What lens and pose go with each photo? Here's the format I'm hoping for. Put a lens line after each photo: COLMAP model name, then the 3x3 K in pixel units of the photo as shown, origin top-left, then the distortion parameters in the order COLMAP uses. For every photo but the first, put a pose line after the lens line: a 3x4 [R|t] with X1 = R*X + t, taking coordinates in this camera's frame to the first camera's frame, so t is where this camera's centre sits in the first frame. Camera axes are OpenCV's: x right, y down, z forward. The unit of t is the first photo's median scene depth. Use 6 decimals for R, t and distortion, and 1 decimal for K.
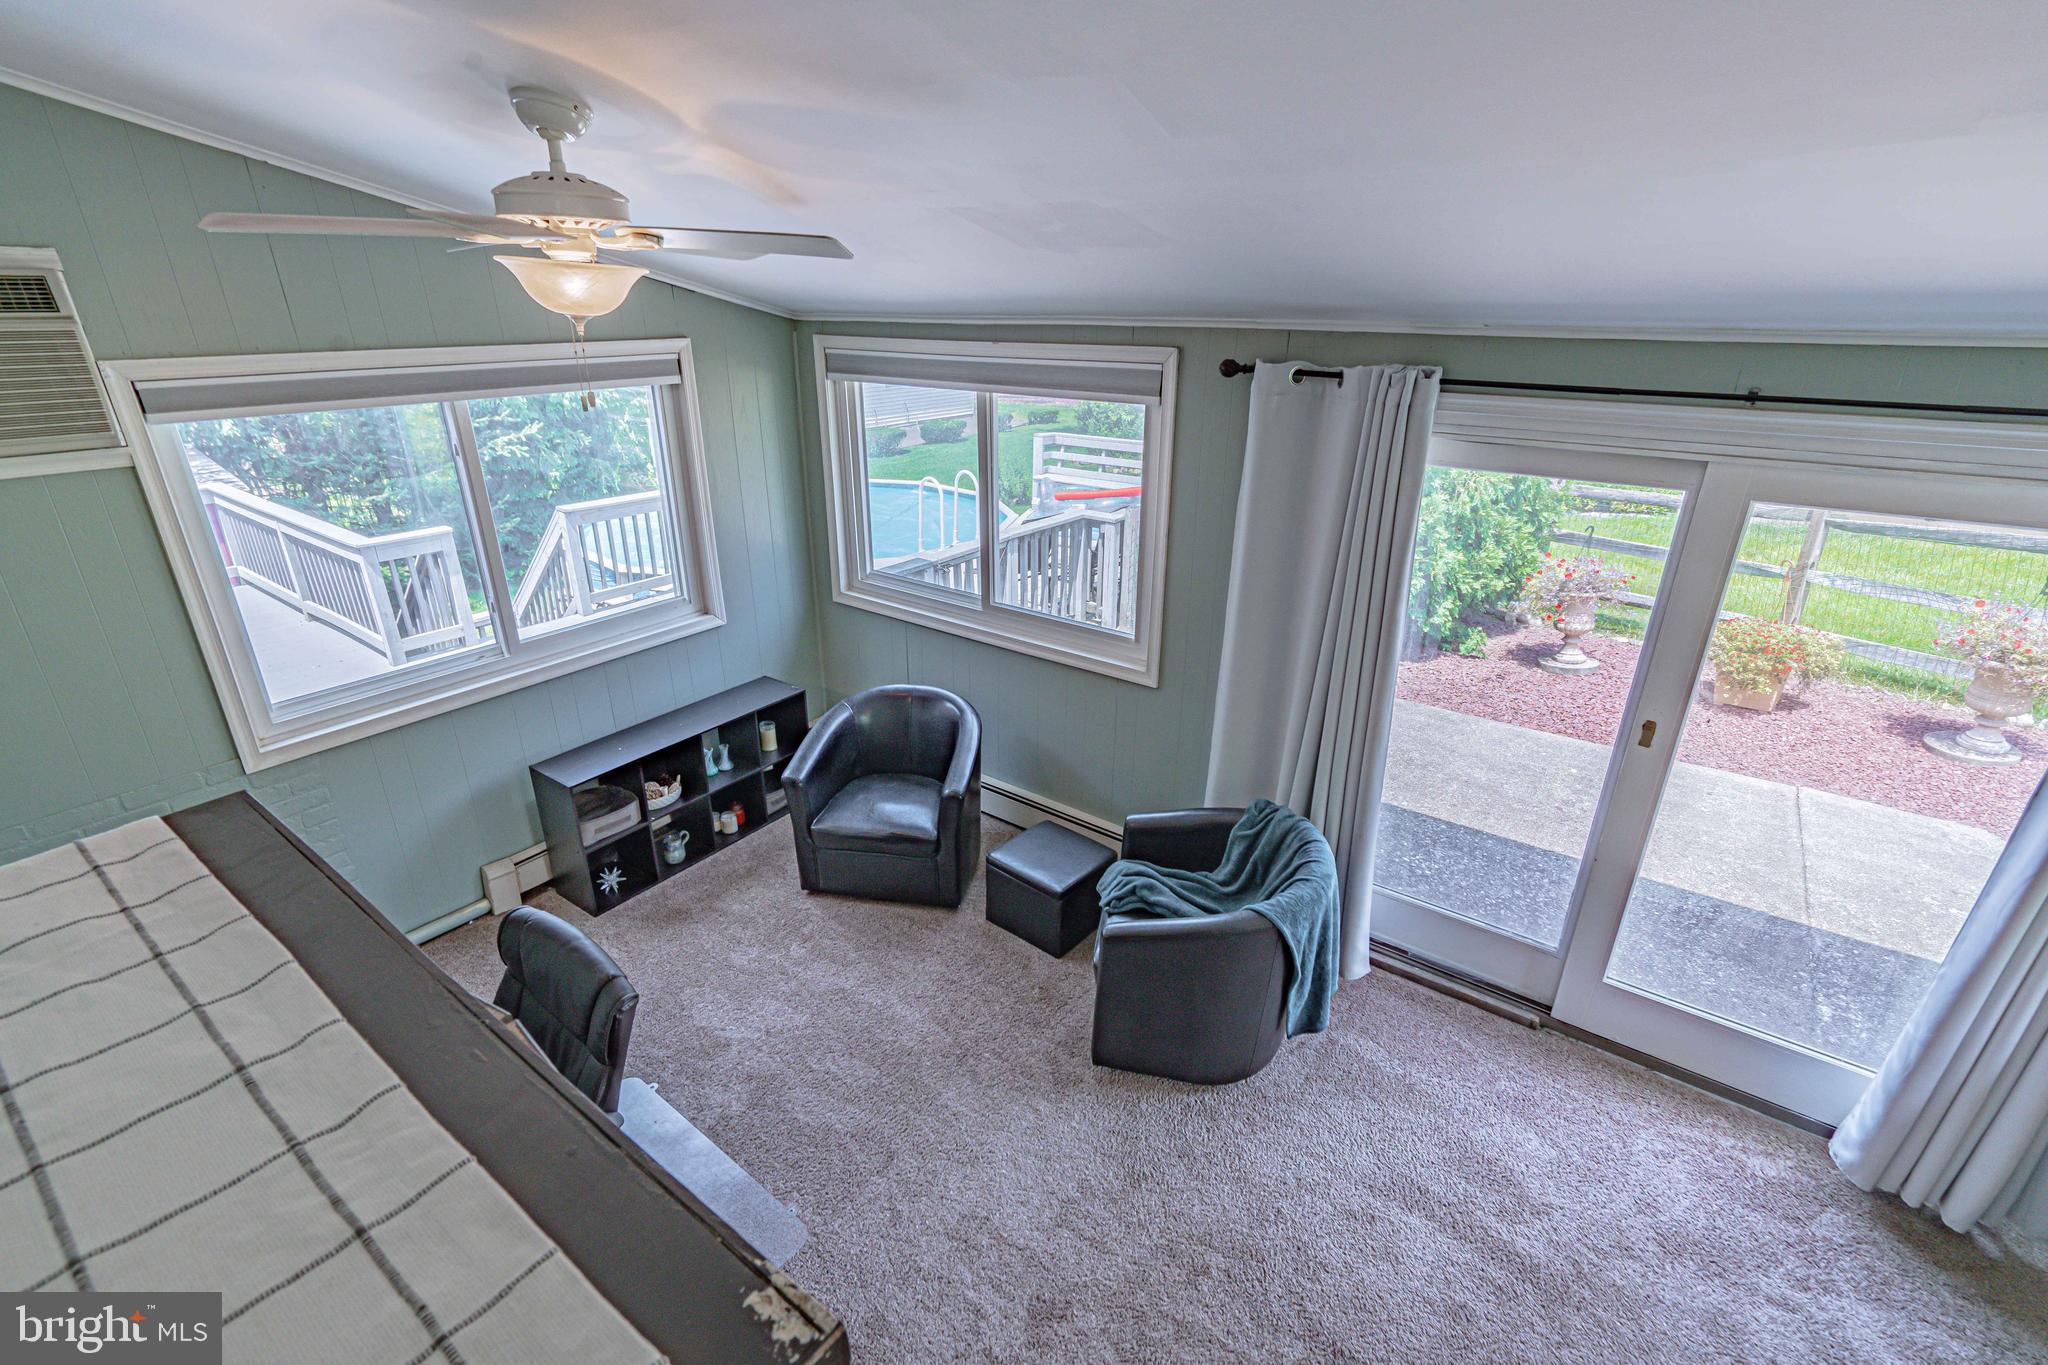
lens RADIAL K [[938.1, 0, 1025.6], [0, 938.1, 694.4], [0, 0, 1]] dist [0.000627, 0.000255]
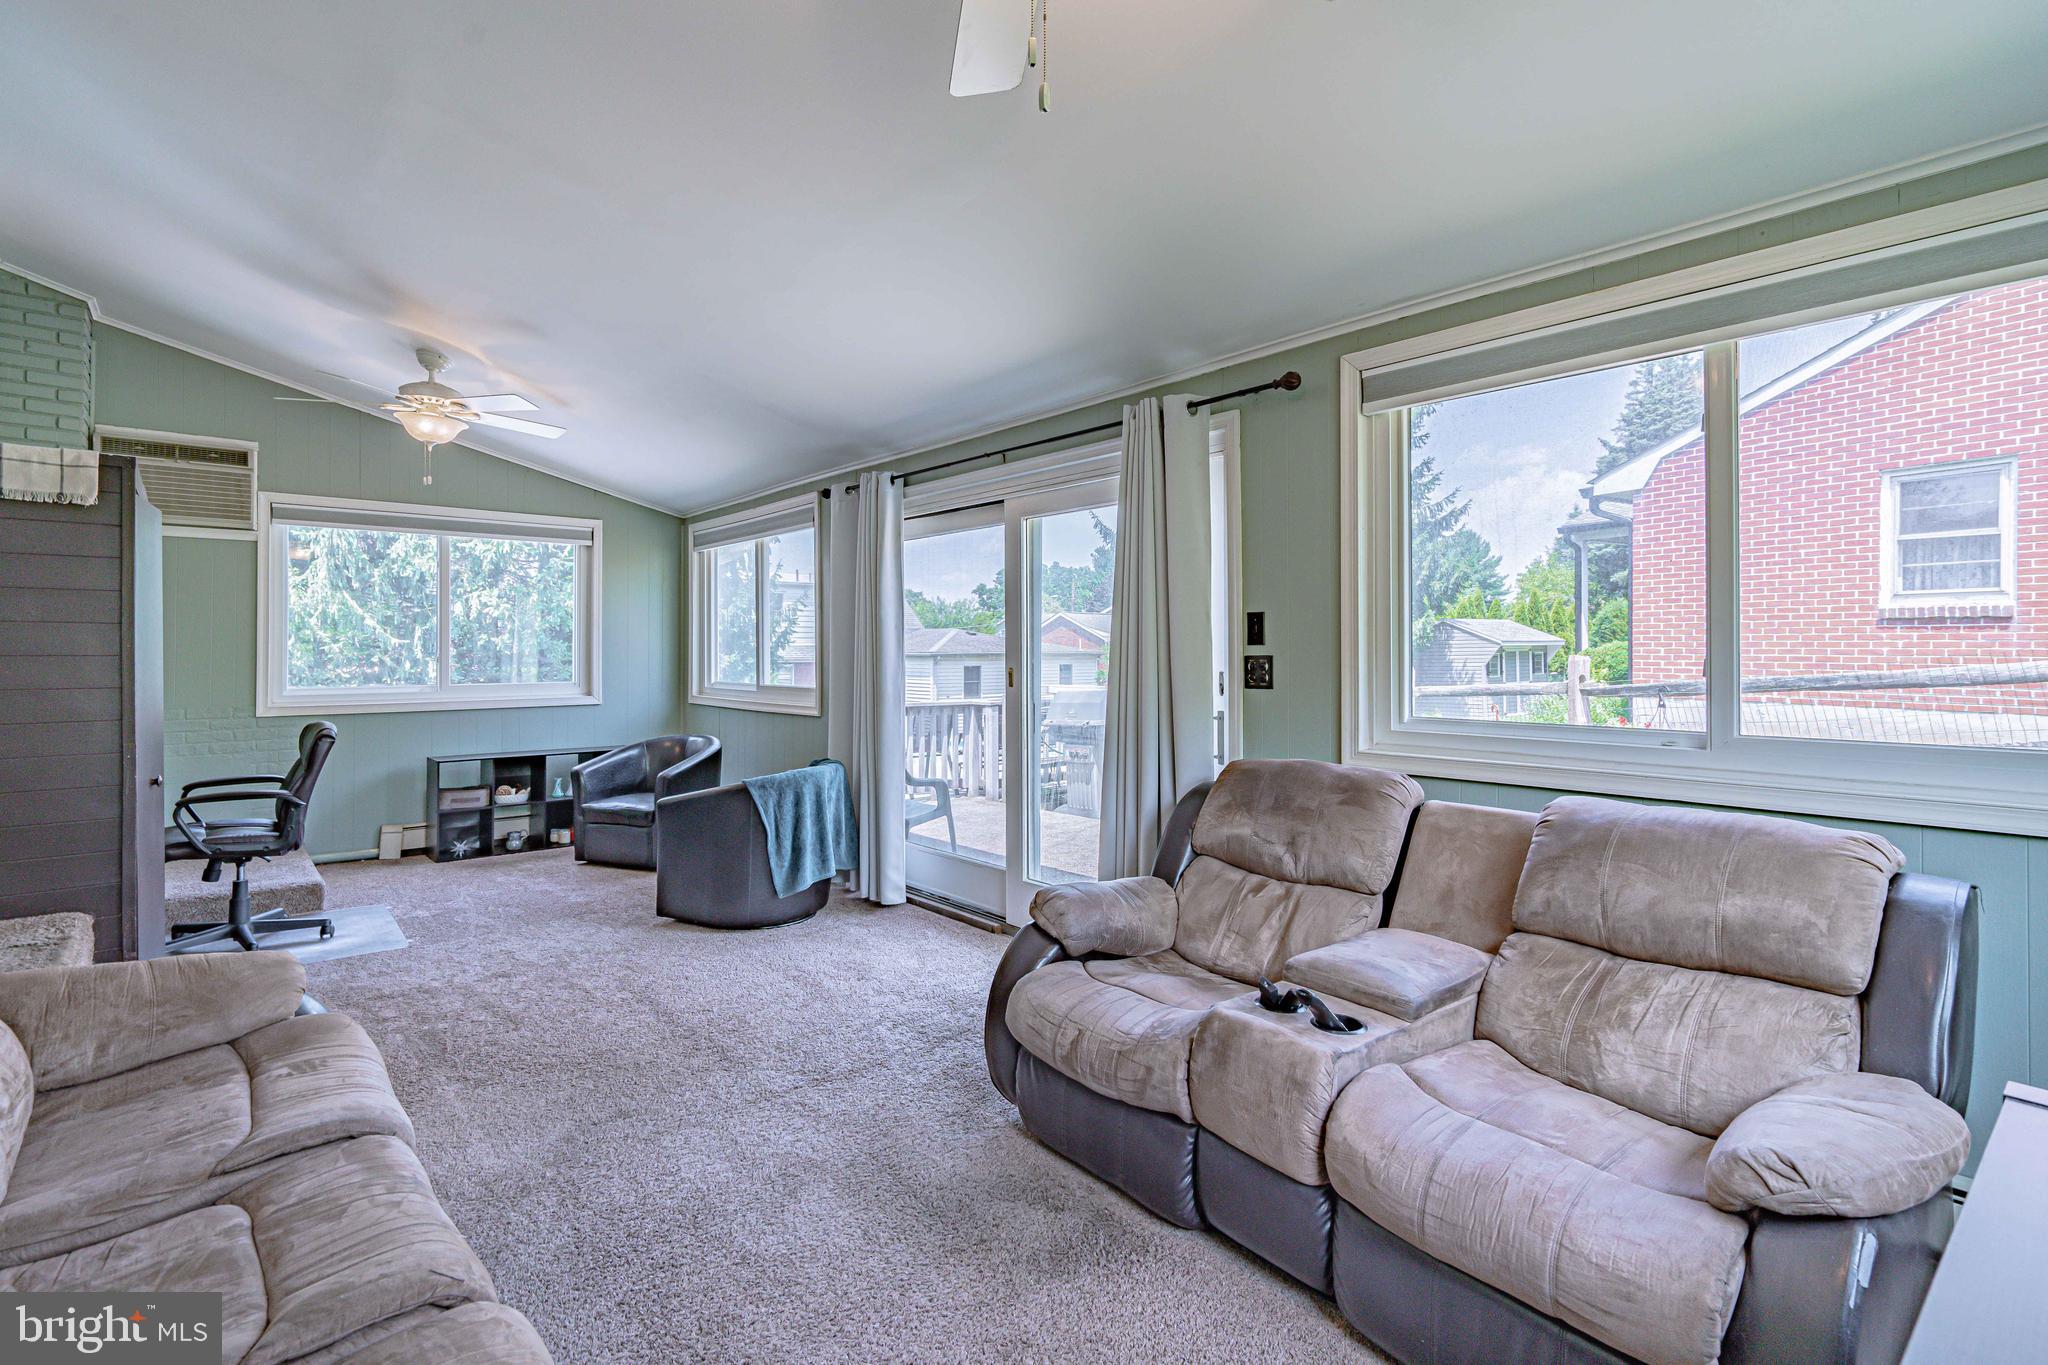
lens RADIAL K [[966.1, 0, 1026.5], [0, 966.1, 647.5], [0, 0, 1]] dist [-0.008358, 0.000144]
pose [[0.980009, 0.000173, -0.198953, 0.736937], [-0.078634, 0.918914, -0.386541, 0.437172], [0.182754, 0.394458, 0.900558, -0.307994]]
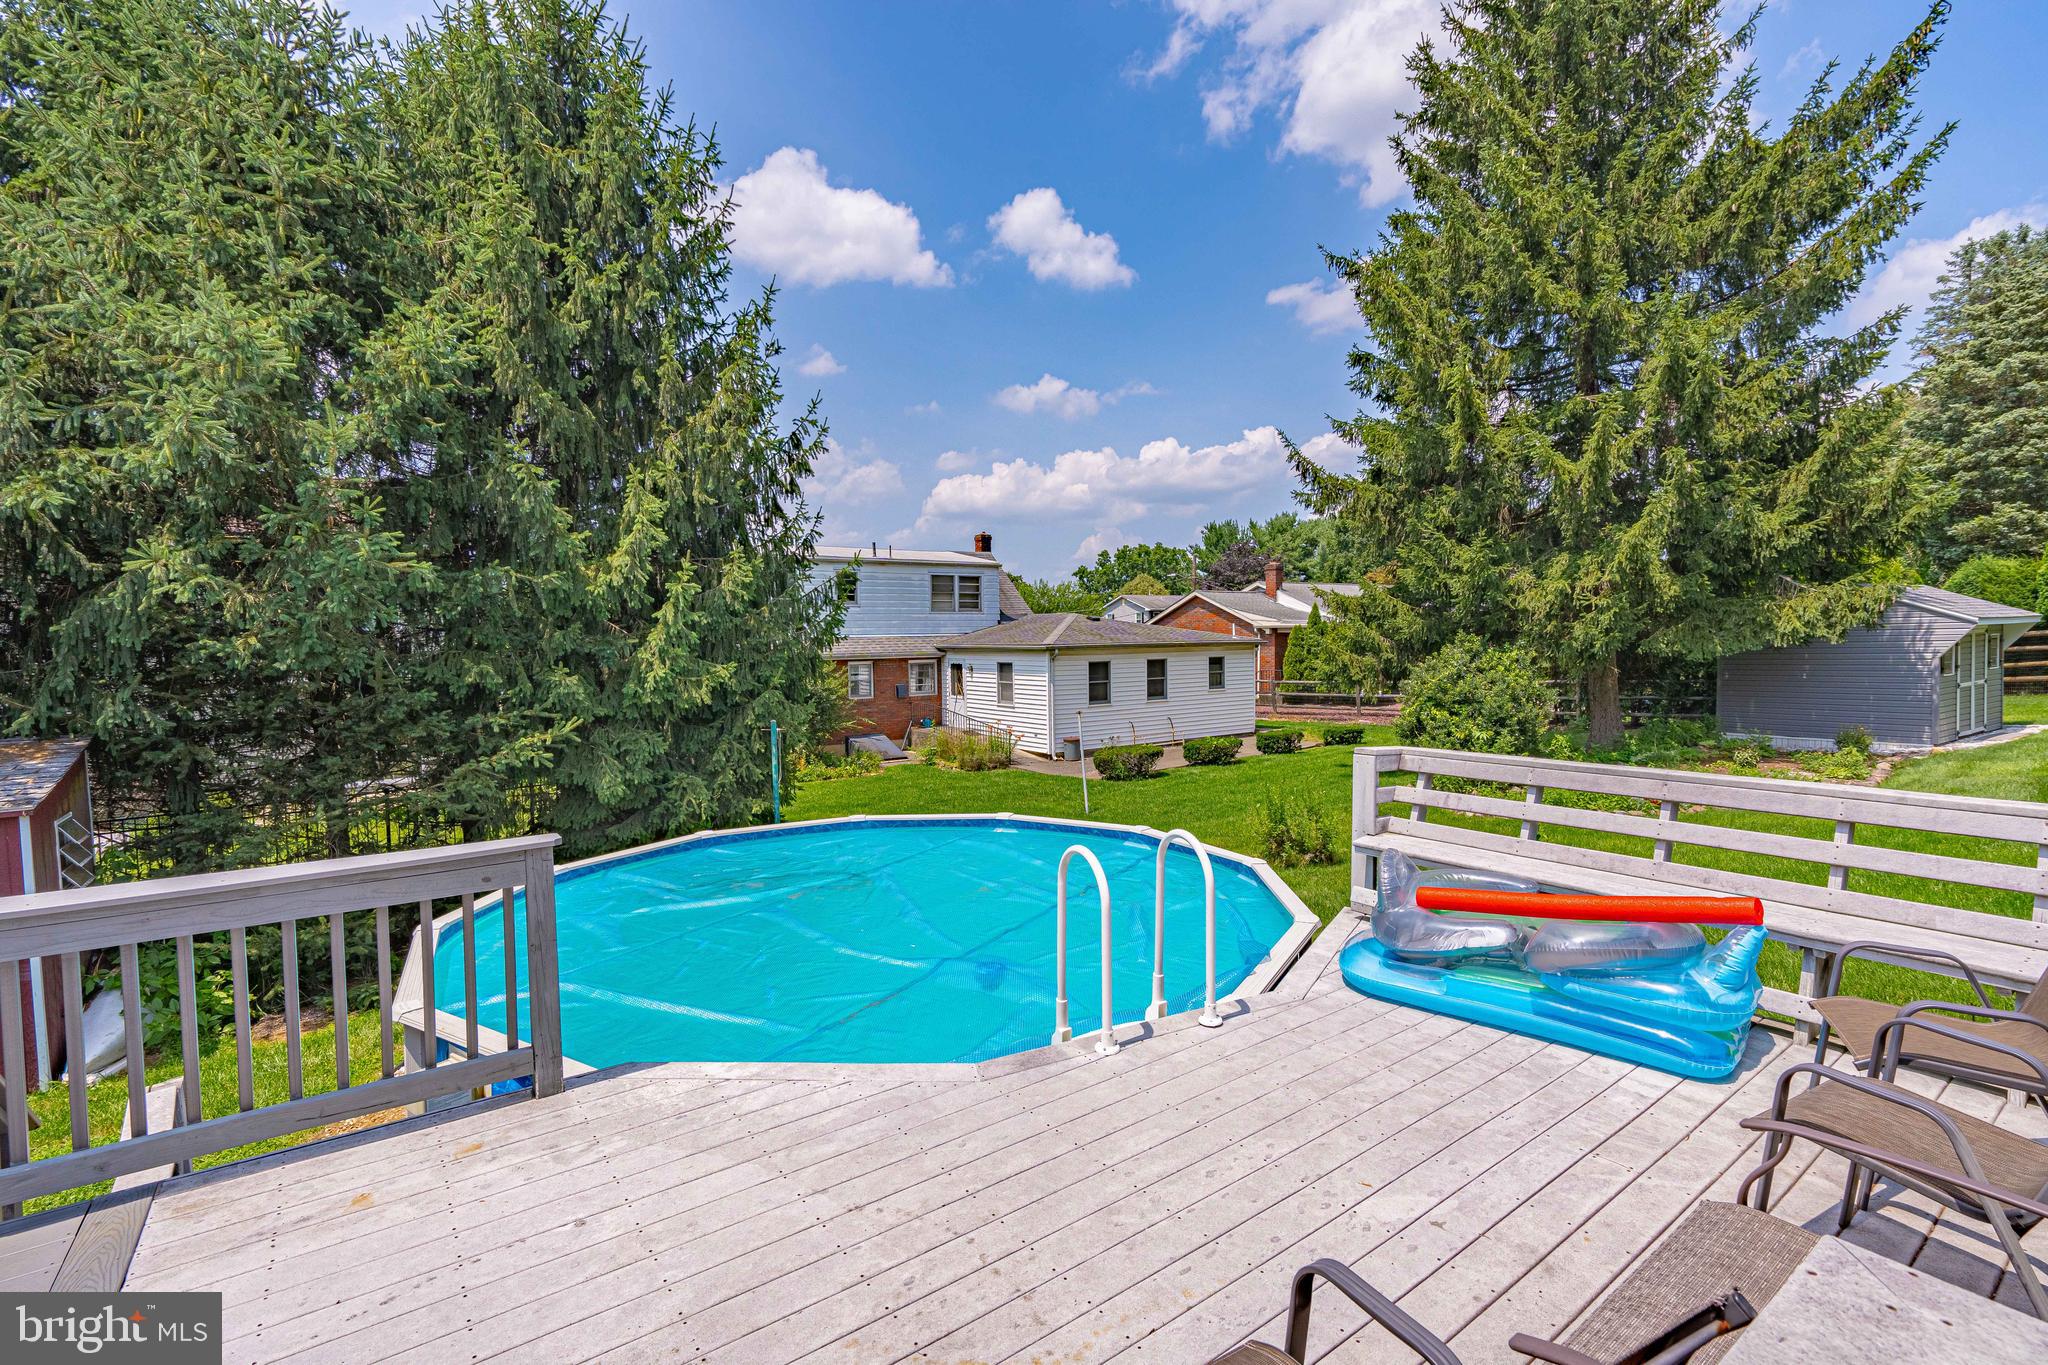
lens RADIAL K [[938.7, 0, 1044.6], [0, 938.7, 667.2], [0, 0, 1]] dist [-0.012105, 0.000077]
pose [[0.960638, -0.004760, -0.277762, -0.026711], [-0.094932, 0.934039, -0.344325, -0.422842], [0.261080, 0.357140, 0.896821, 1.589549]]
